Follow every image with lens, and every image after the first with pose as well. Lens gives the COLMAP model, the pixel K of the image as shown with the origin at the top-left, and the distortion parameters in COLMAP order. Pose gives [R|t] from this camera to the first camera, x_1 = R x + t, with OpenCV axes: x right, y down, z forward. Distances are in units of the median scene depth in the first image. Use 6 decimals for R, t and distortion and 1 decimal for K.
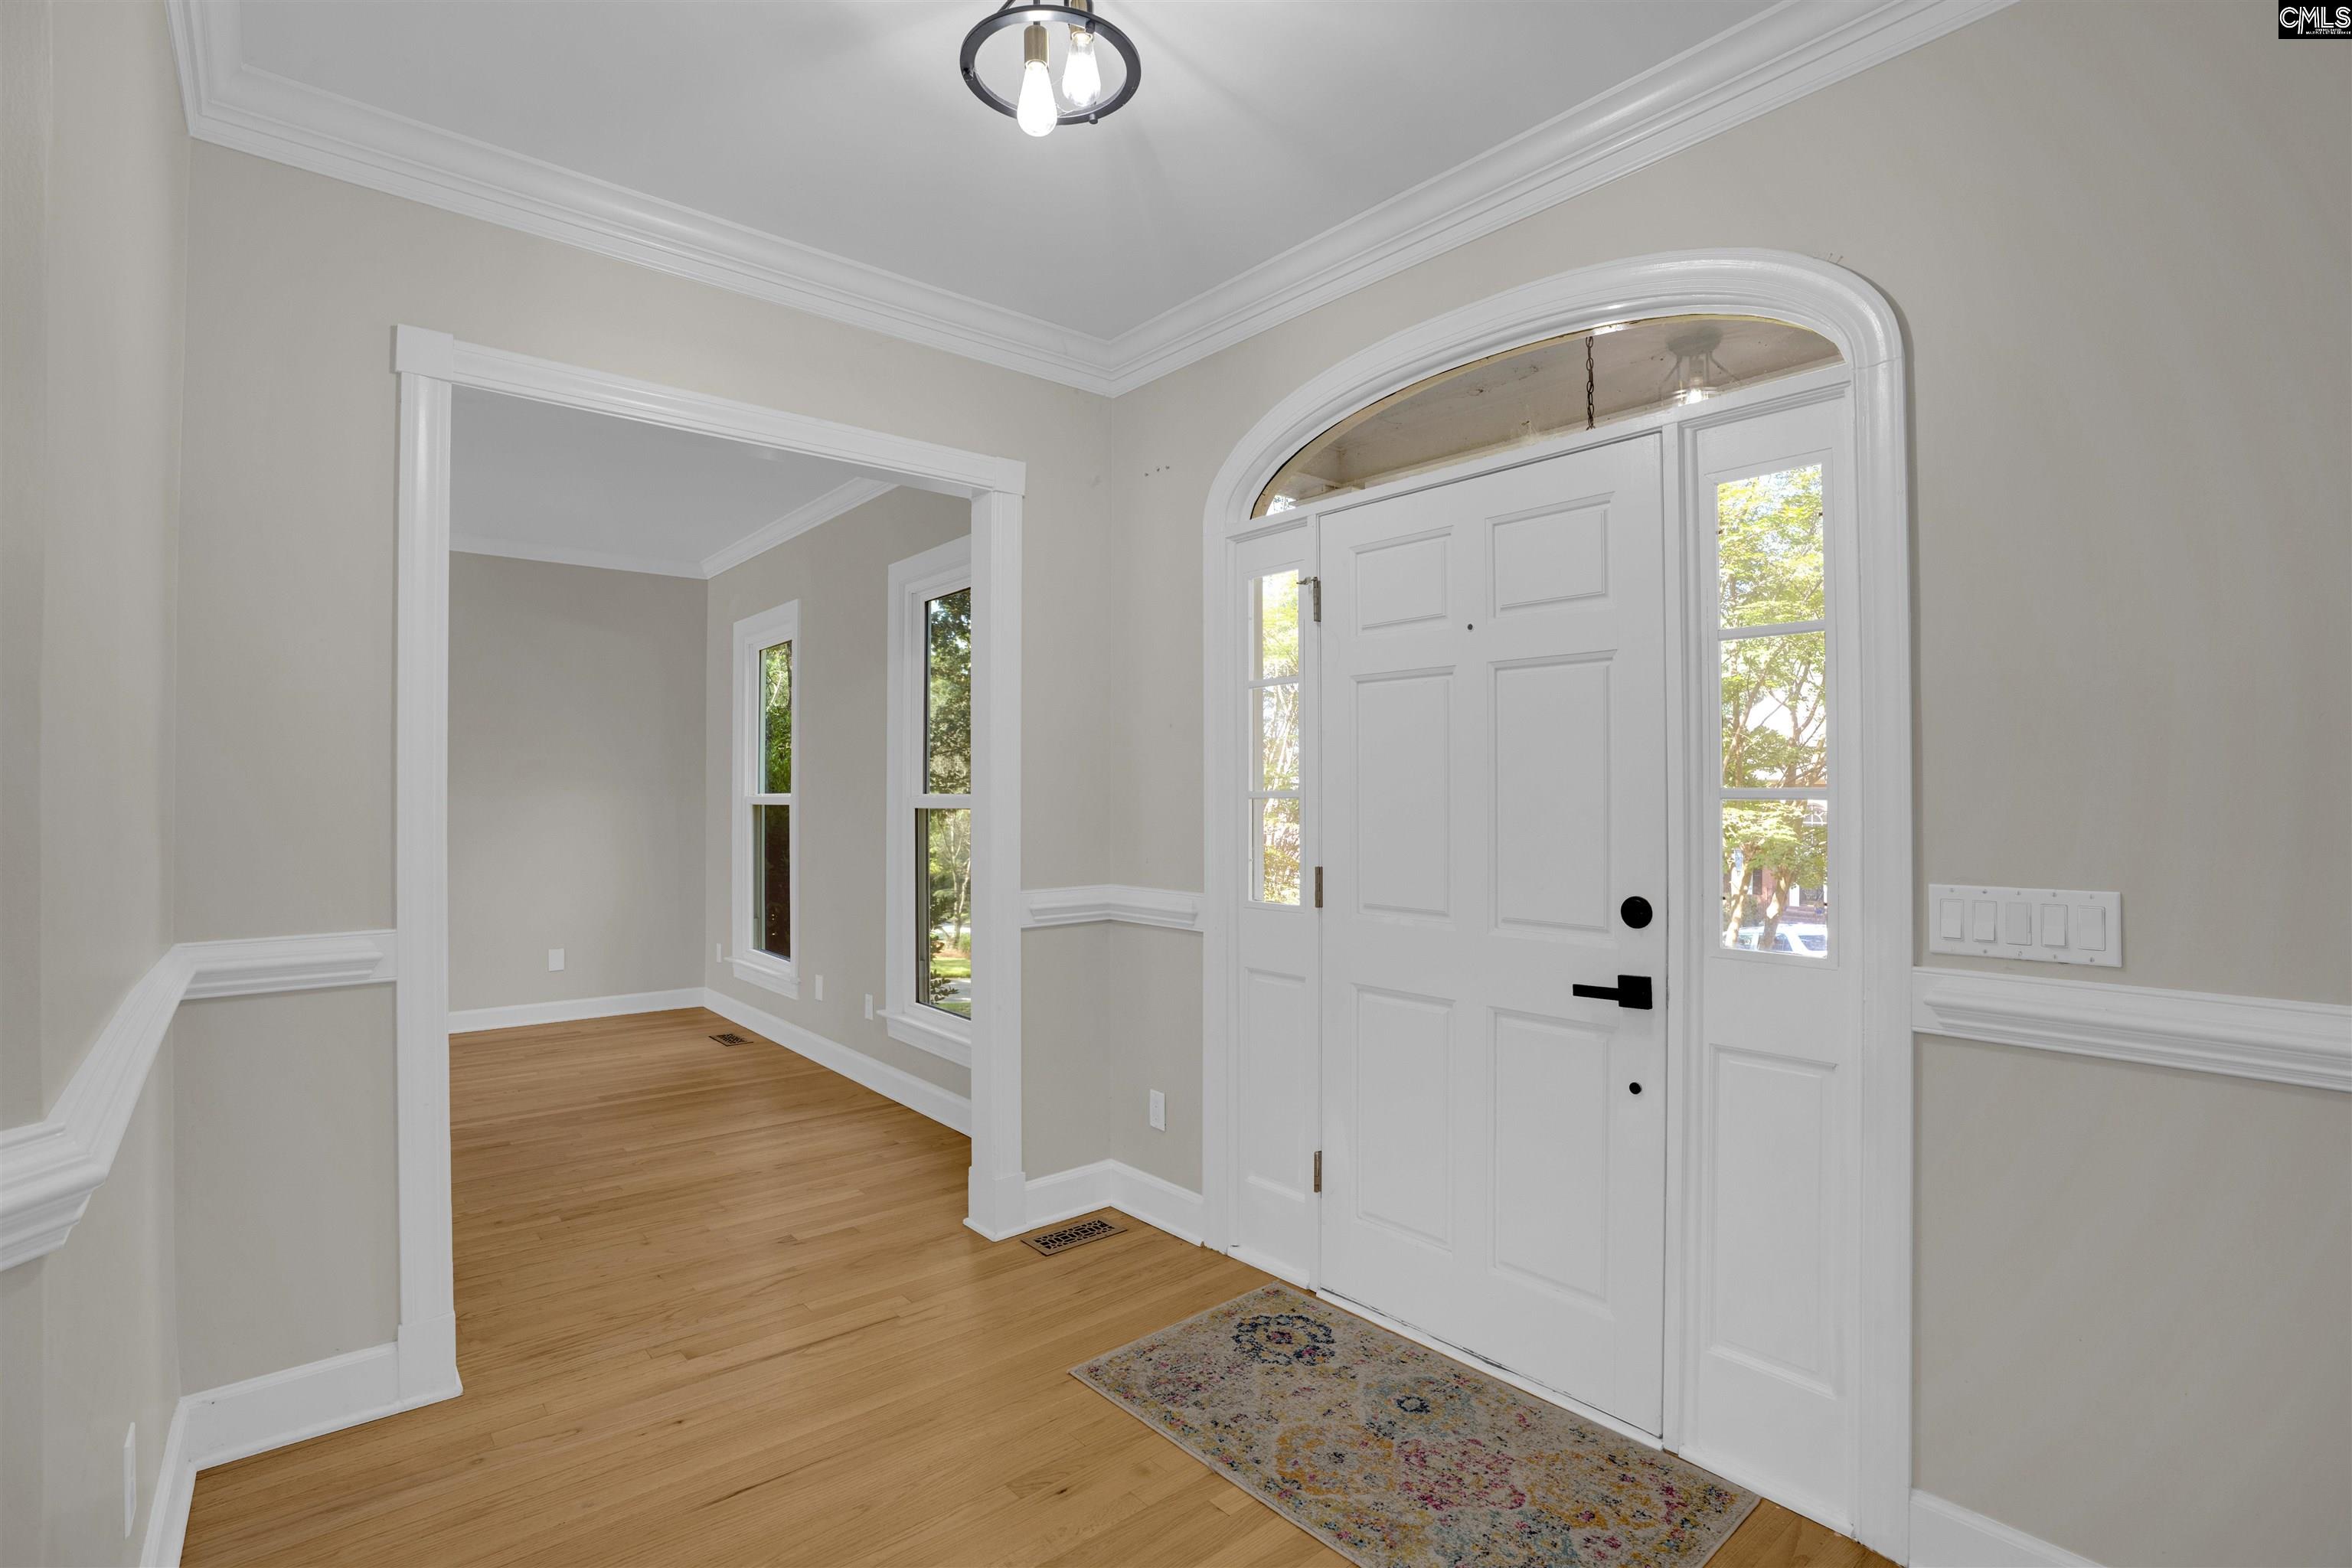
lens RADIAL K [[1080.6, 0, 1180.9], [0, 1080.6, 794.2], [0, 0, 1]] dist [-0.043810, 0.000129]
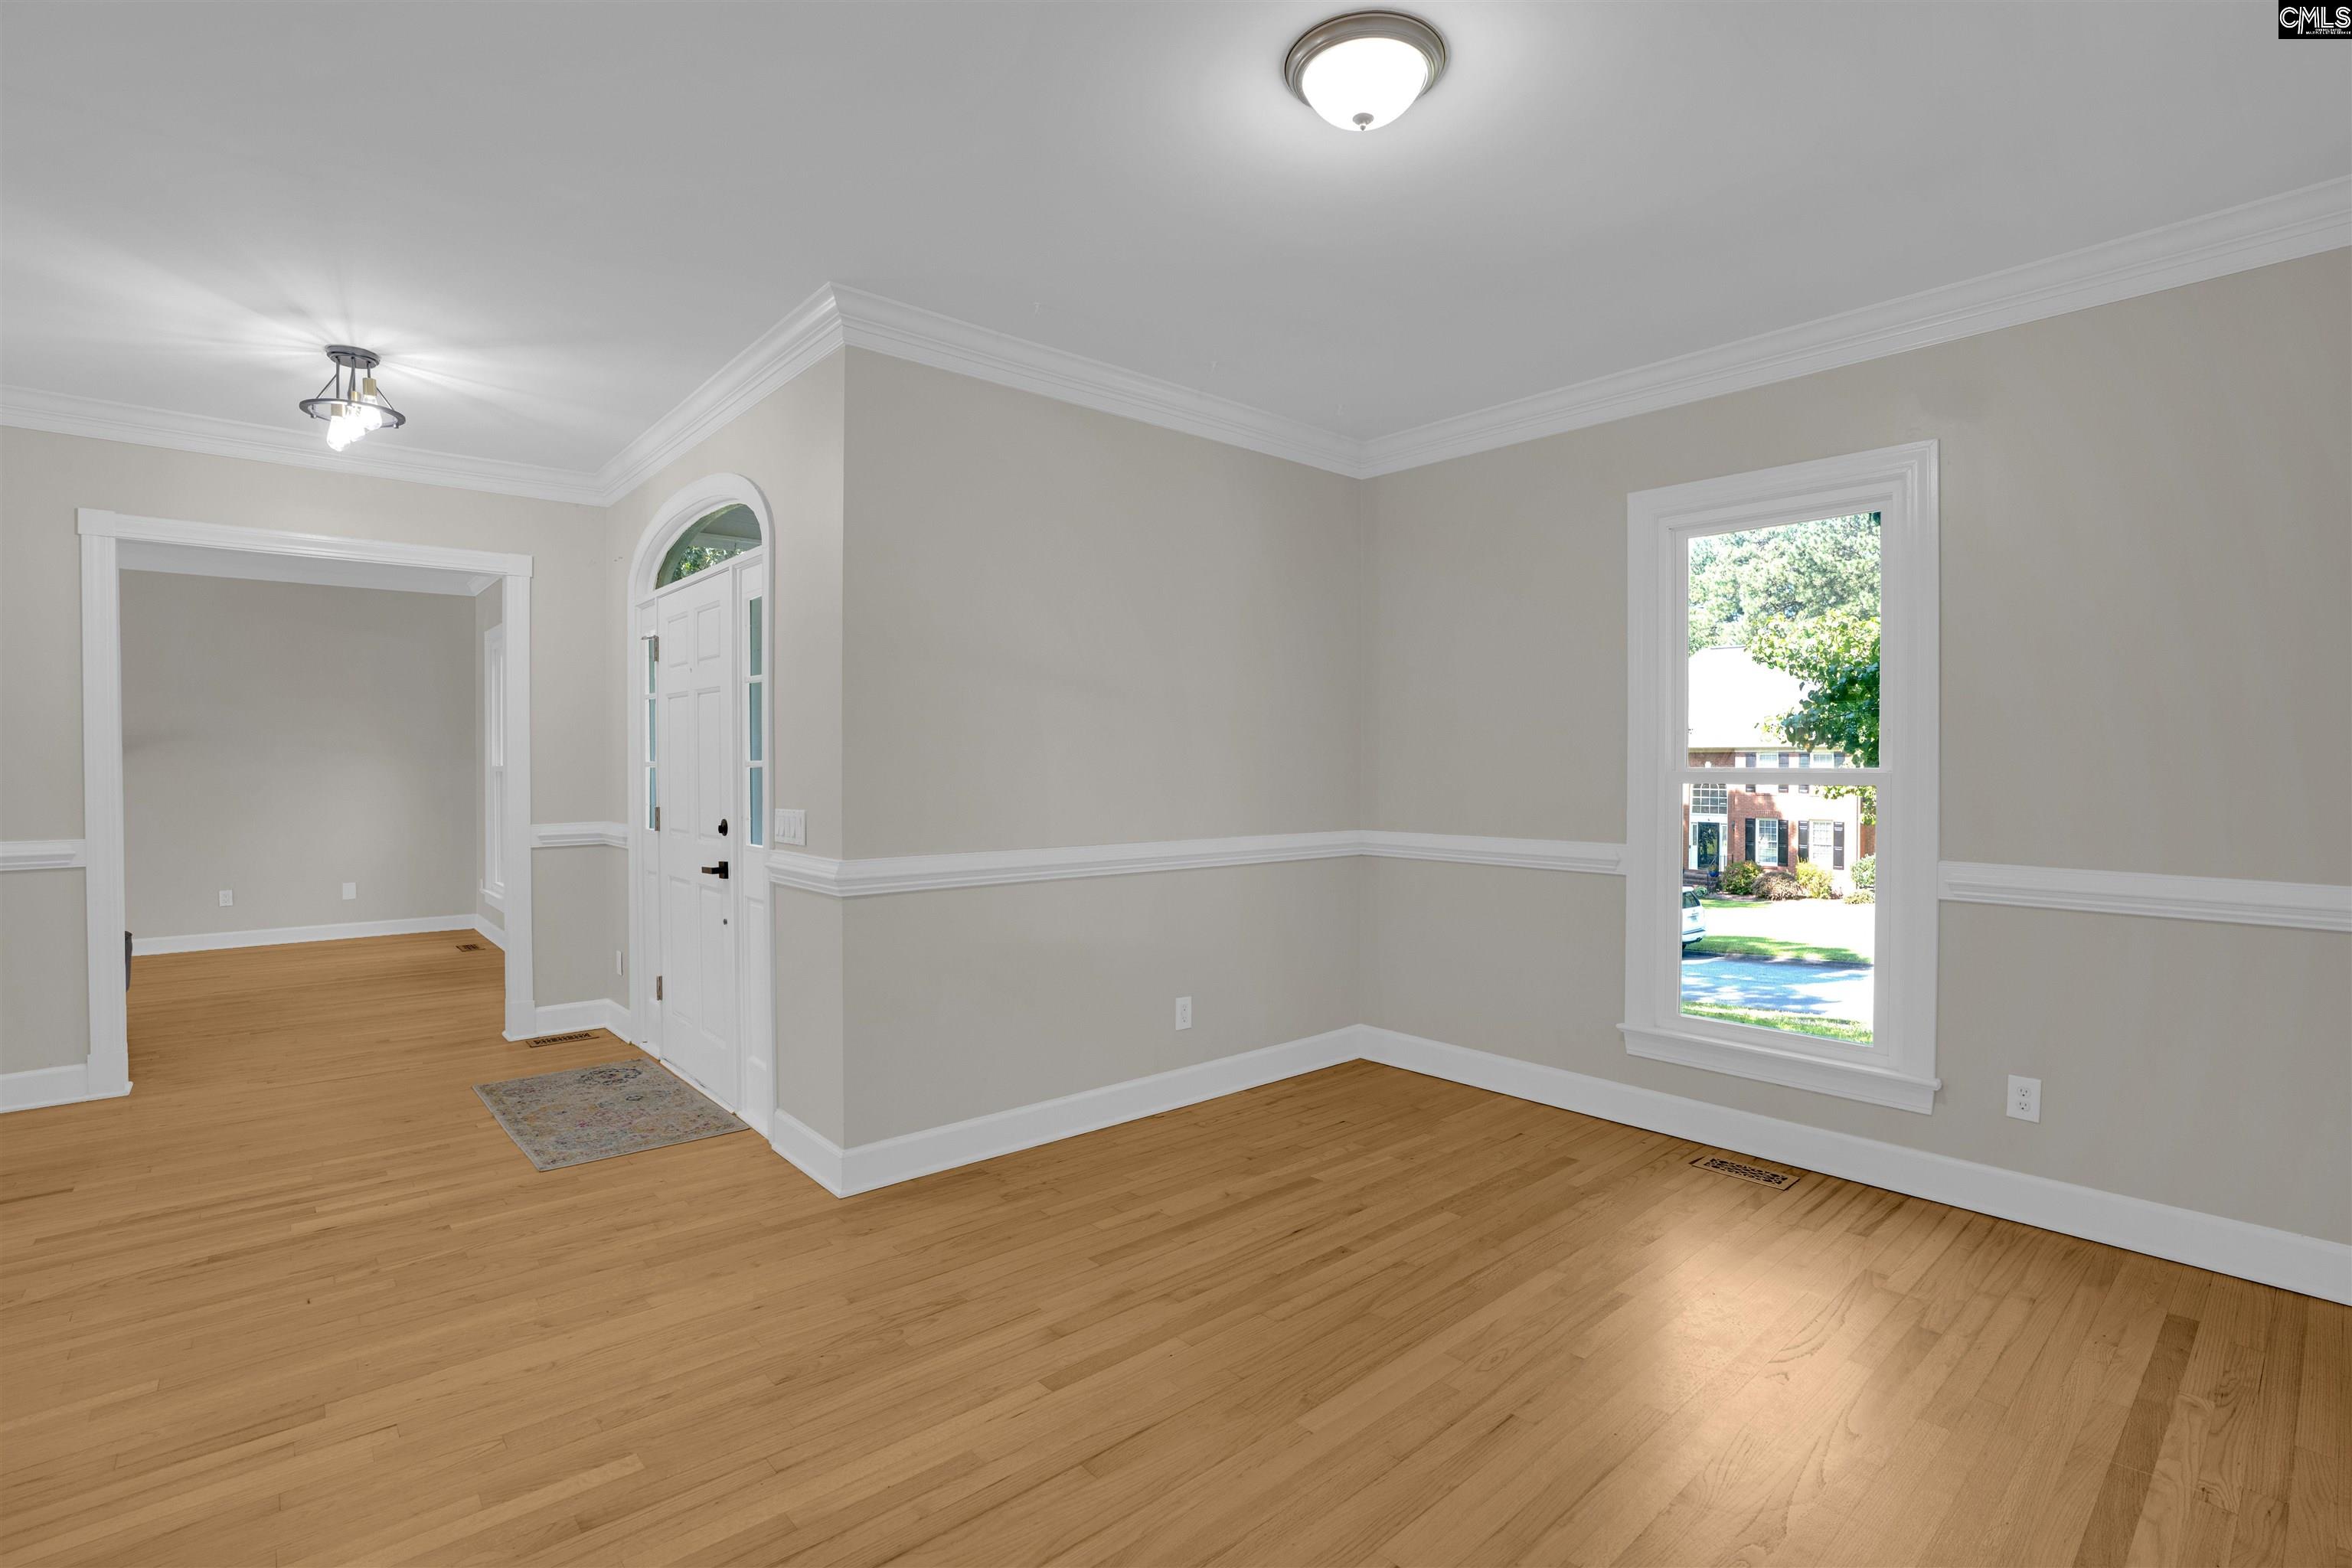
lens RADIAL K [[1117.2, 0, 1176.0], [0, 1117.2, 784.0], [0, 0, 1]] dist [-0.009370, 0.000326]
pose [[0.999760, -0.002731, -0.021748, 1.147827], [0.003187, 0.999775, 0.020959, -0.004478], [0.021686, -0.021023, 0.999544, -0.855973]]
